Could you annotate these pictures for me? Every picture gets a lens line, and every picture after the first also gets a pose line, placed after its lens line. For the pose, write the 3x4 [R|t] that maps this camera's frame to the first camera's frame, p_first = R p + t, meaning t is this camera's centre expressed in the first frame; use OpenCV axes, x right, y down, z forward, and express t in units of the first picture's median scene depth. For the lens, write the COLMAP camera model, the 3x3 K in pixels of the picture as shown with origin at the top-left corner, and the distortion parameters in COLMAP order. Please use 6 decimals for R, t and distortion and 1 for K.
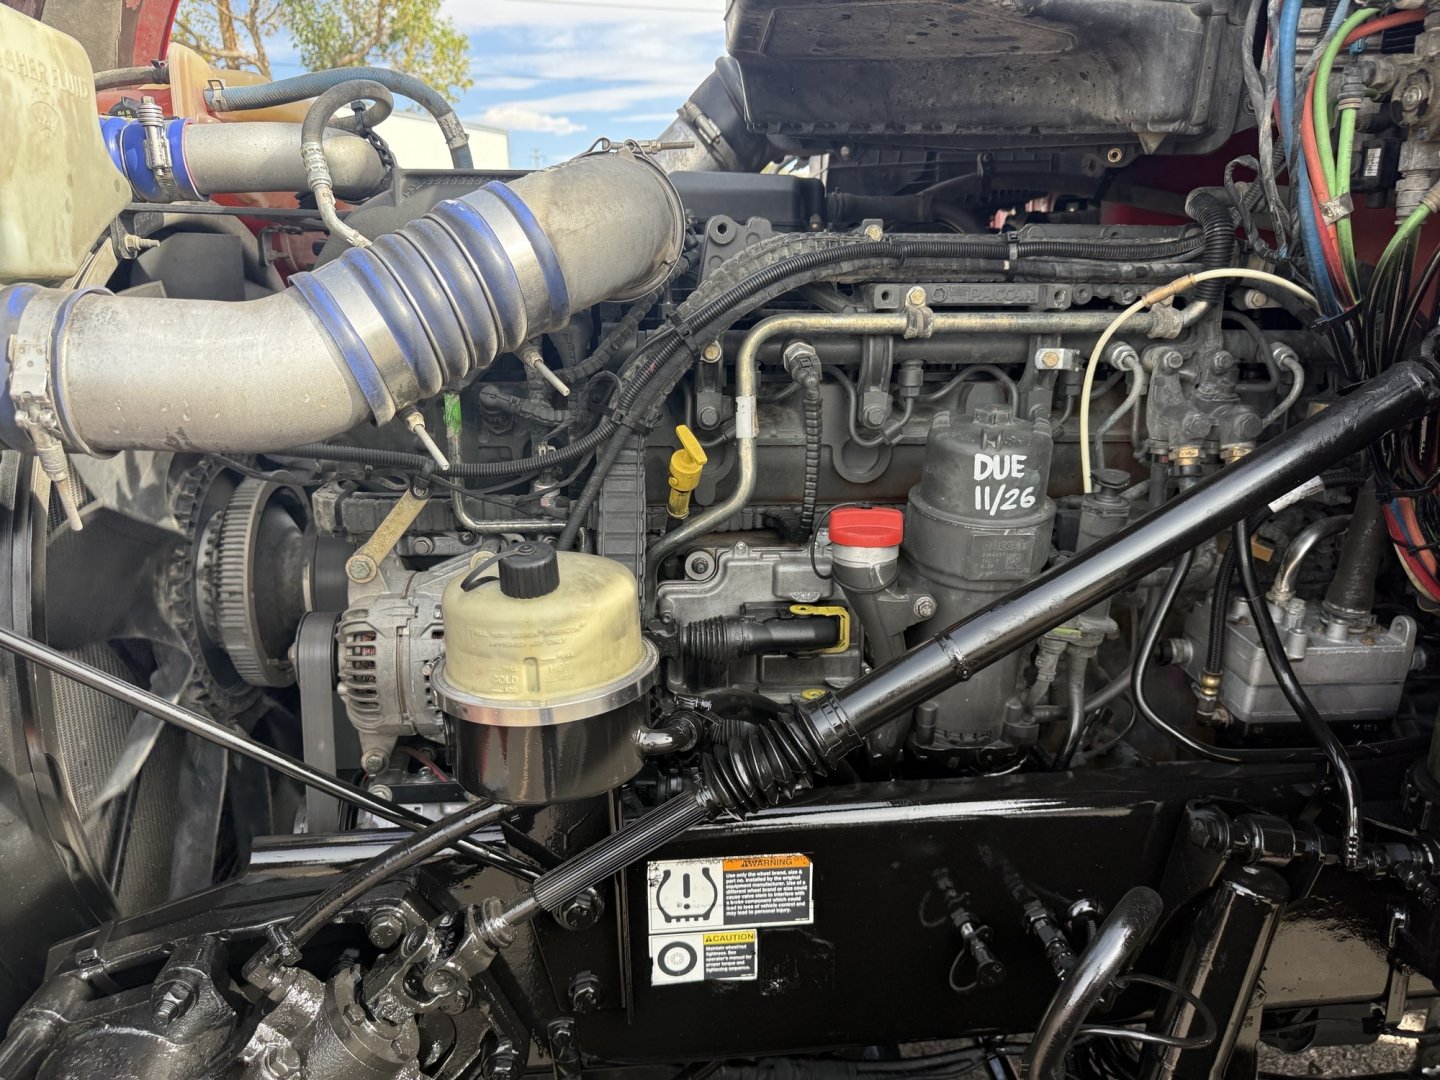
lens RADIAL K [[1021.1, 0, 723.0], [0, 1021.1, 550.0], [0, 0, 1]] dist [0.050864, -0.071560]
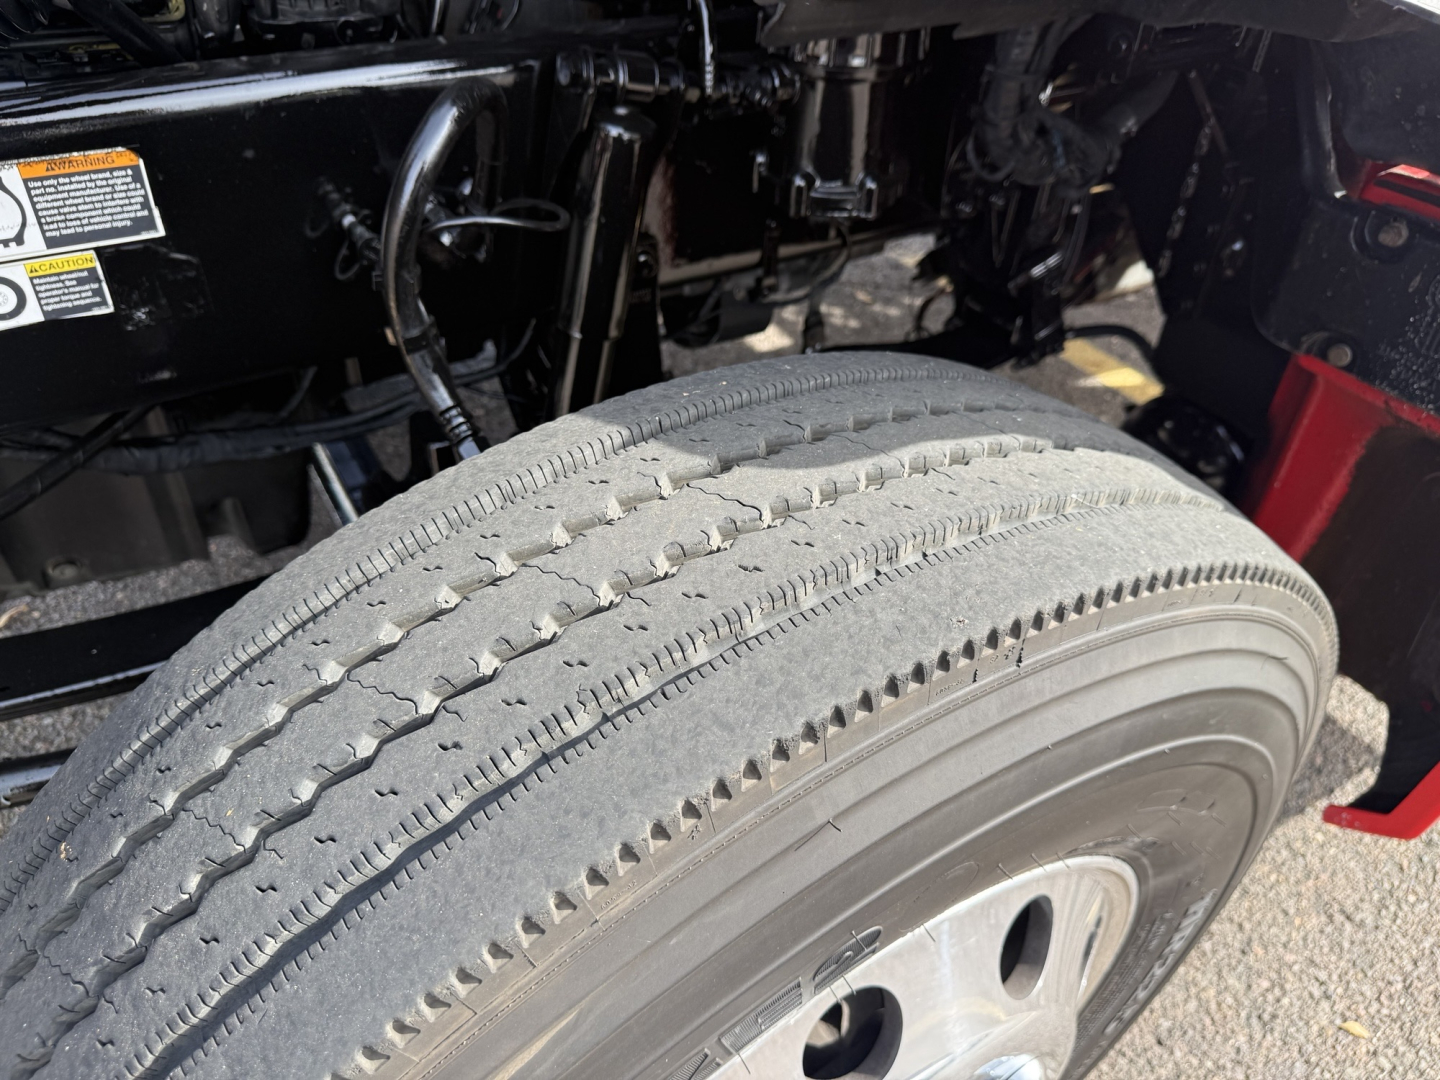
lens RADIAL K [[1021.1, 0, 723.0], [0, 1021.1, 550.0], [0, 0, 1]] dist [0.050864, -0.071560]
pose [[0.898083, -0.231632, 0.373890, 0.124877], [0.051039, 0.899227, 0.434494, 0.250437], [-0.436855, -0.371129, 0.819403, -0.014403]]
